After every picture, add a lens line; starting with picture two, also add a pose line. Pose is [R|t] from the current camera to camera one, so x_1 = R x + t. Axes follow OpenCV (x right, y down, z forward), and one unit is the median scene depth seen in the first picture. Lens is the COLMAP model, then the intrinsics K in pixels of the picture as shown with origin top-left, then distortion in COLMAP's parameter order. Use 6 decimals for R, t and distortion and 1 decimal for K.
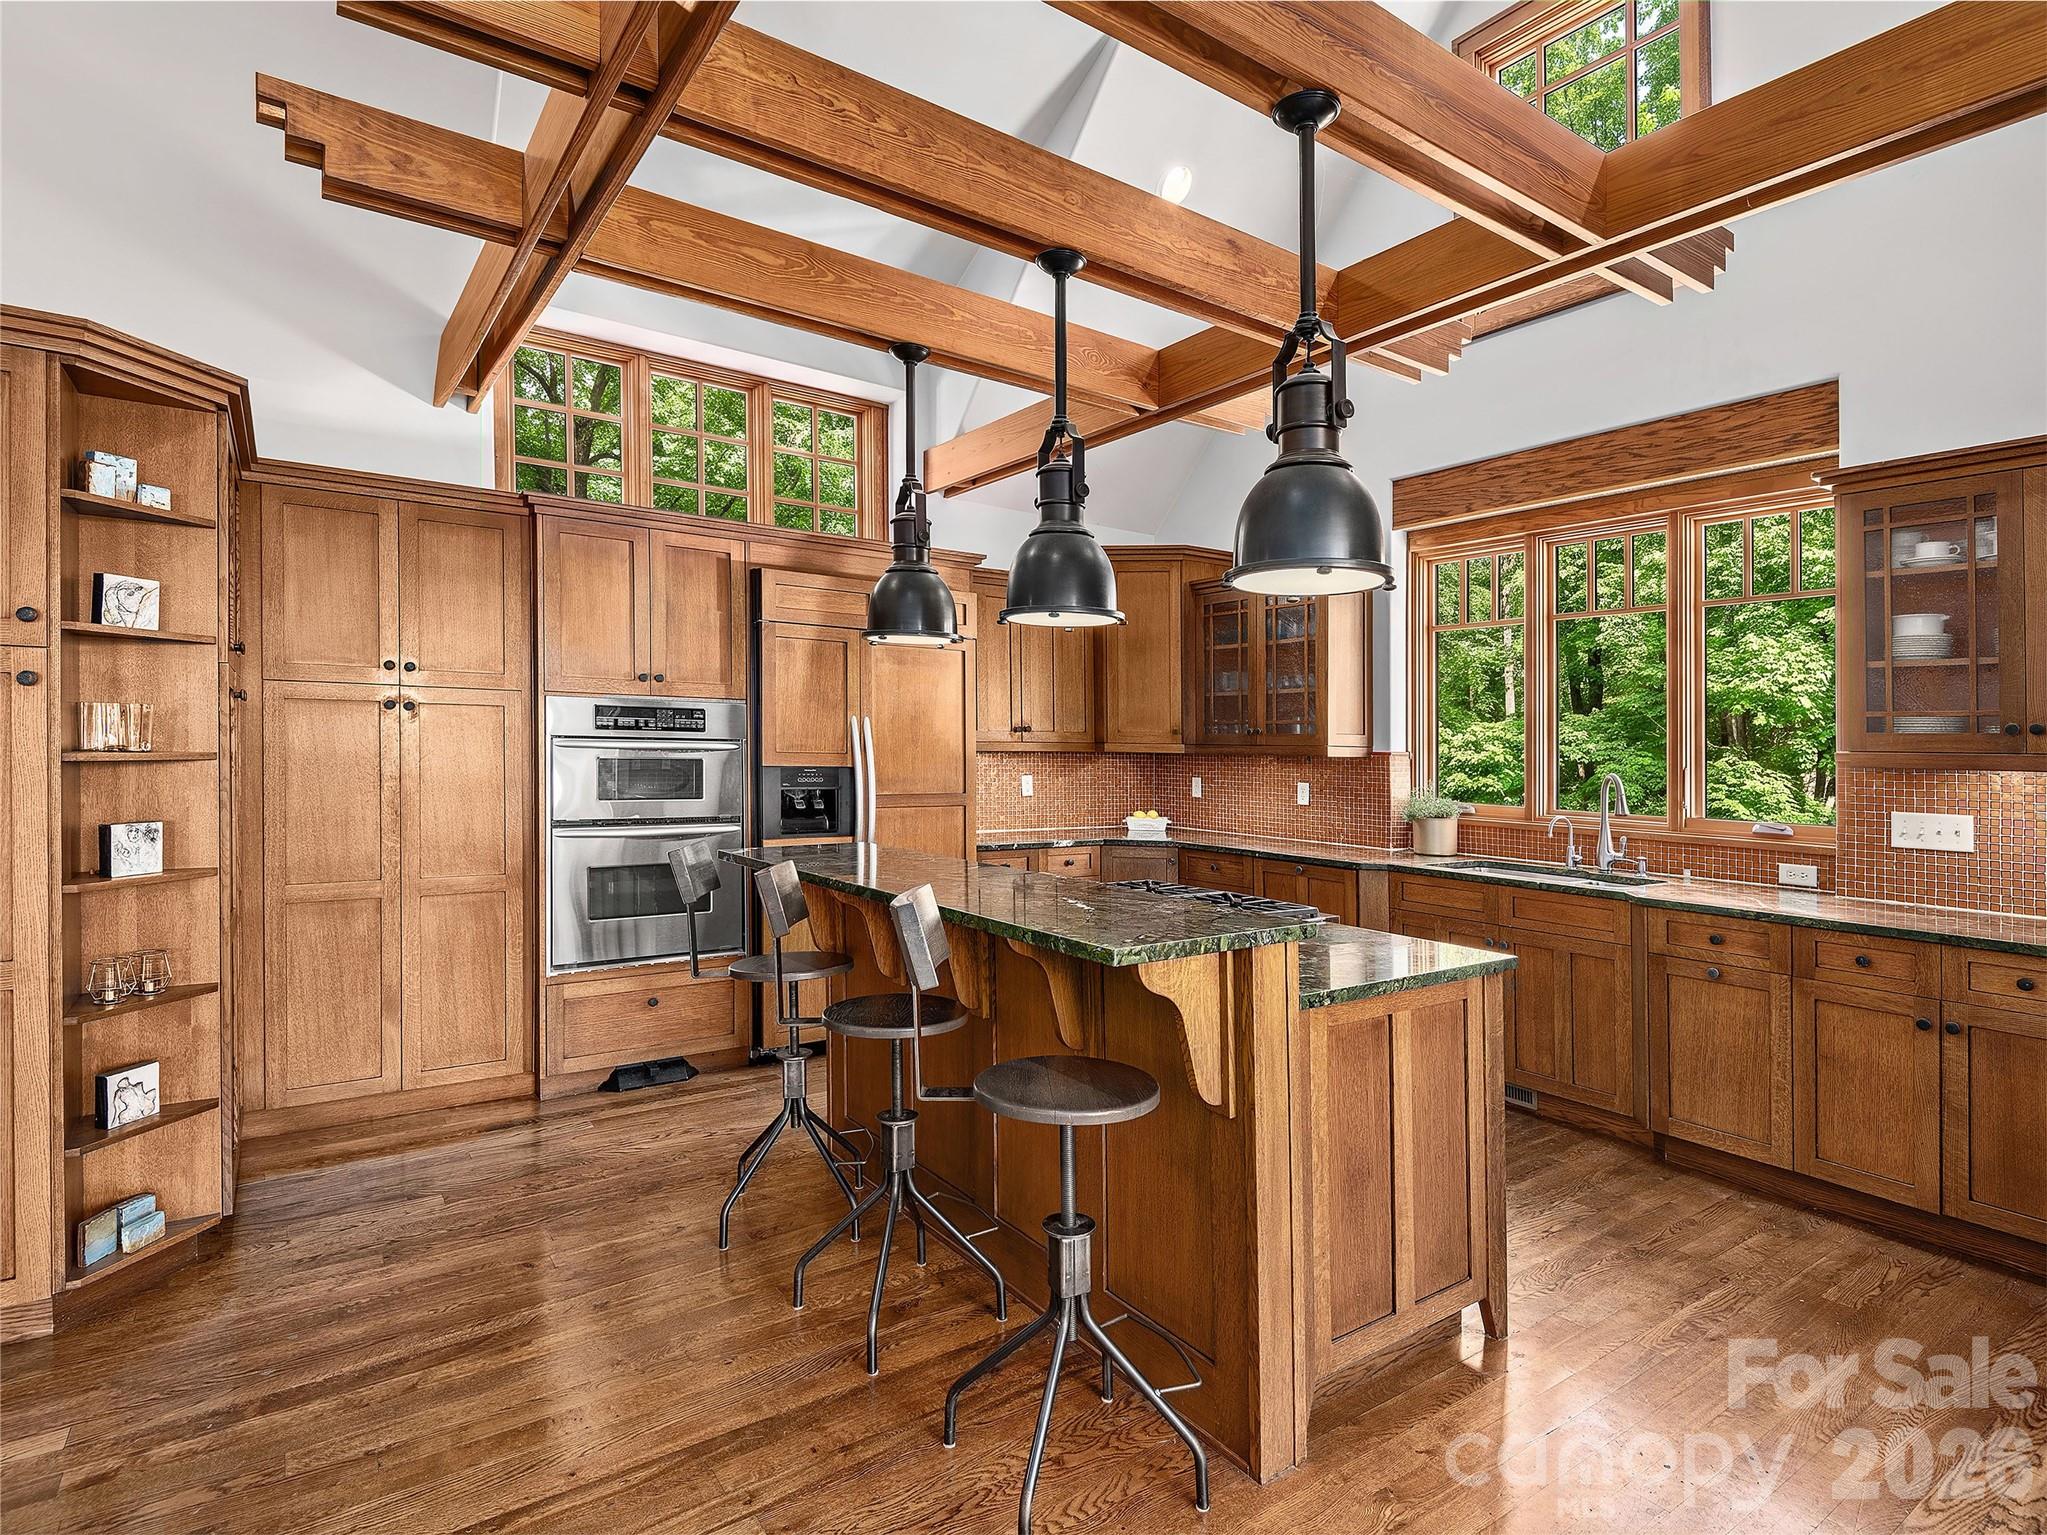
lens RADIAL K [[1046.5, 0, 1022.8], [0, 1046.5, 750.8], [0, 0, 1]] dist [0.003645, 0.000732]
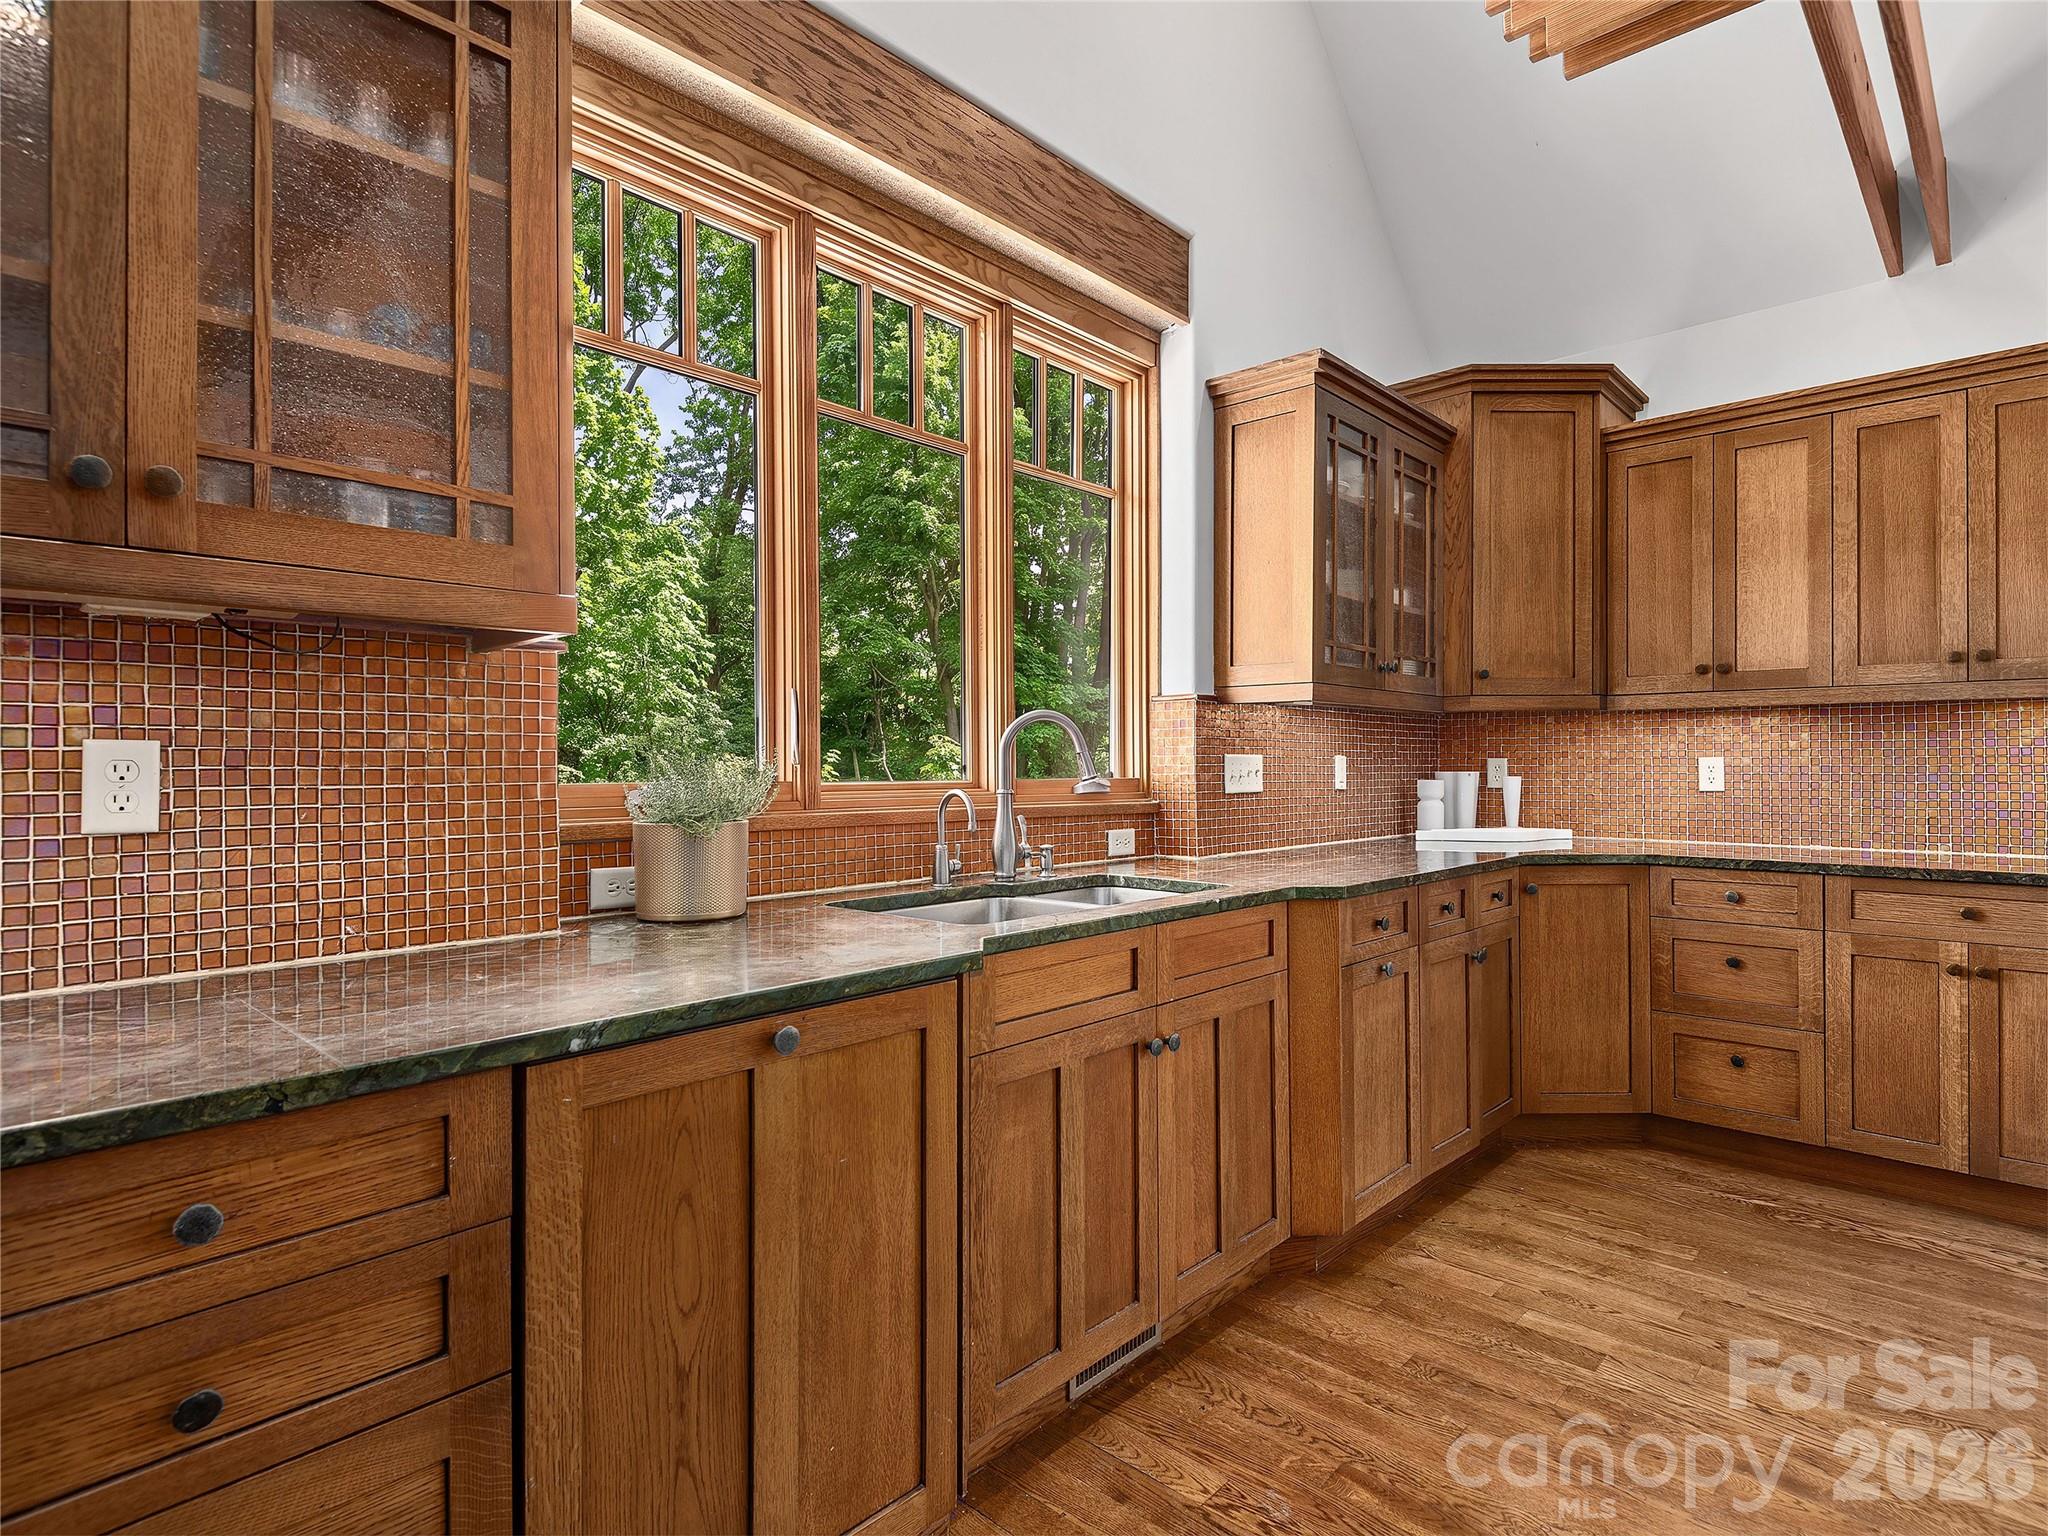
lens RADIAL K [[1047.1, 0, 1023.3], [0, 1047.1, 751.3], [0, 0, 1]] dist [0.003645, 0.000732]
pose [[-0.198978, -0.005940, 0.979986, -0.014208], [-0.000764, 0.999982, 0.005906, 0.047240], [-0.980004, 0.000427, -0.198979, 1.261968]]
